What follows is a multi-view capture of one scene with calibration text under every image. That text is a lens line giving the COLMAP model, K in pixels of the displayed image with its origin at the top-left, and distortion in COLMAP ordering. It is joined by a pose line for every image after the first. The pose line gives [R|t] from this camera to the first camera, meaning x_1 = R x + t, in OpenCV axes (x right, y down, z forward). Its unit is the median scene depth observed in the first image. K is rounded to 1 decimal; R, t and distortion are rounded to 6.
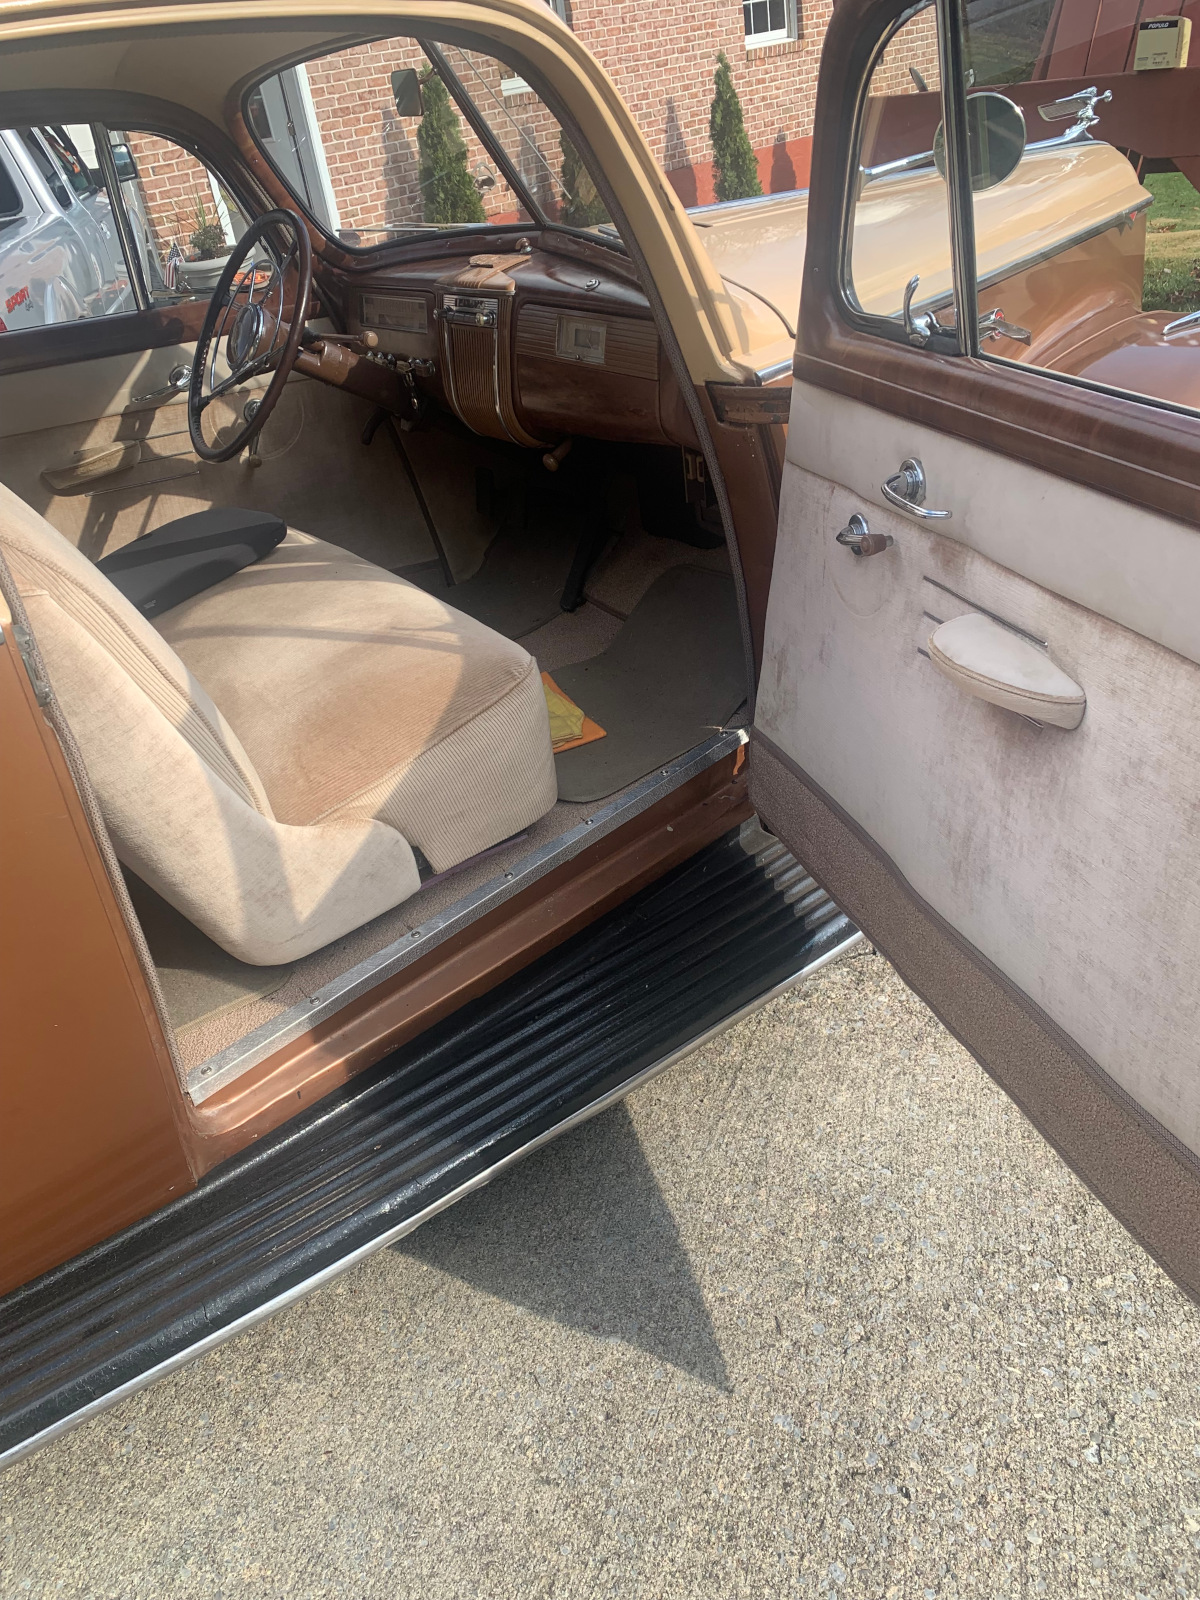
lens RADIAL K [[1225.6, 0, 590.0], [0, 1225.6, 800.6], [0, 0, 1]] dist [0.041012, -0.041585]
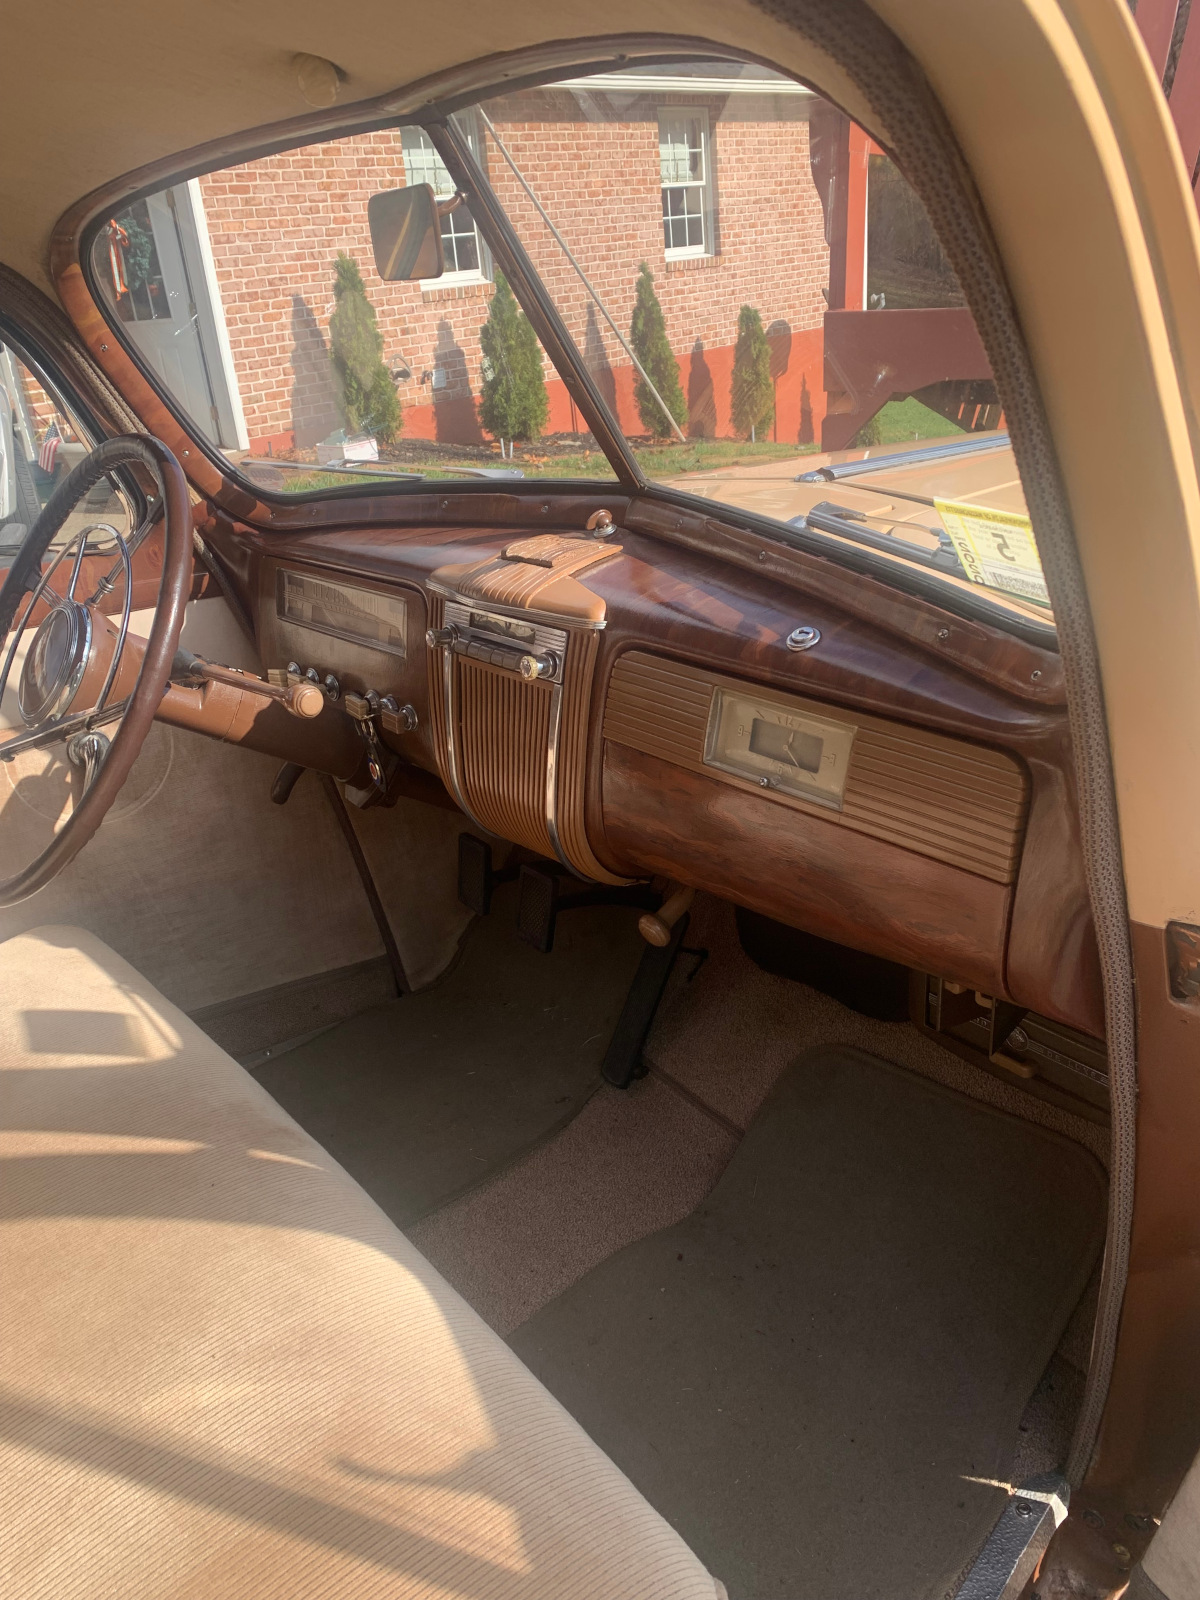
lens RADIAL K [[1225.6, 0, 600.3], [0, 1225.6, 799.7], [0, 0, 1]] dist [0.041012, -0.041585]
pose [[0.995118, 0.014642, 0.097598, -0.020677], [-0.001450, 0.990995, -0.133888, -0.051325], [-0.098679, 0.133093, 0.986179, 0.096986]]
